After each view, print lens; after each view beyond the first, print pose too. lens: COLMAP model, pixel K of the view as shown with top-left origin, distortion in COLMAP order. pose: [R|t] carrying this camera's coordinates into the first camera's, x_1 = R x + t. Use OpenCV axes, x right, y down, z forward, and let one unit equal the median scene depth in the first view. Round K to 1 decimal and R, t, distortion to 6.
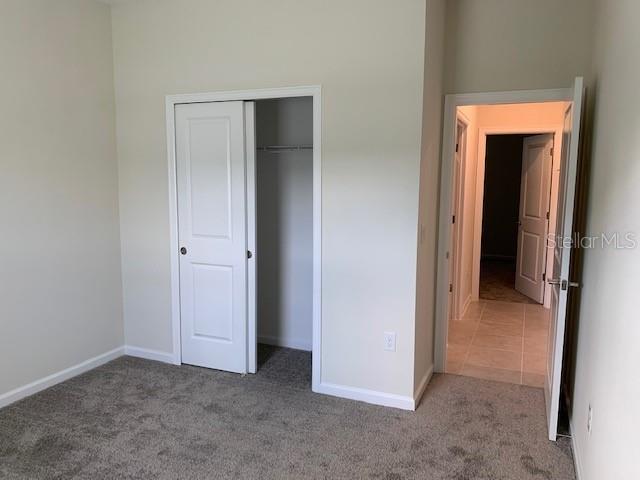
lens RADIAL K [[489.4, 0, 318.0], [0, 489.4, 235.7], [0, 0, 1]] dist [0.014820, -0.011597]
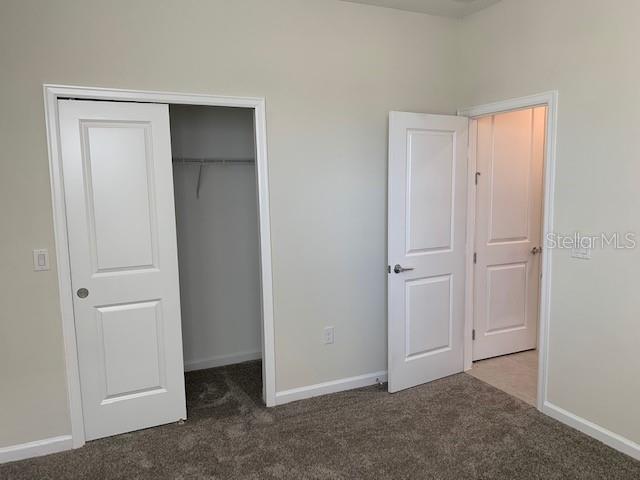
lens RADIAL K [[486.7, 0, 319.2], [0, 486.7, 241.4], [0, 0, 1]] dist [0.005282, -0.009524]
pose [[0.665547, -0.105417, 0.738873, -0.610778], [0.109484, 0.993055, 0.043062, -0.042778], [-0.738282, 0.052235, 0.672467, 0.237210]]
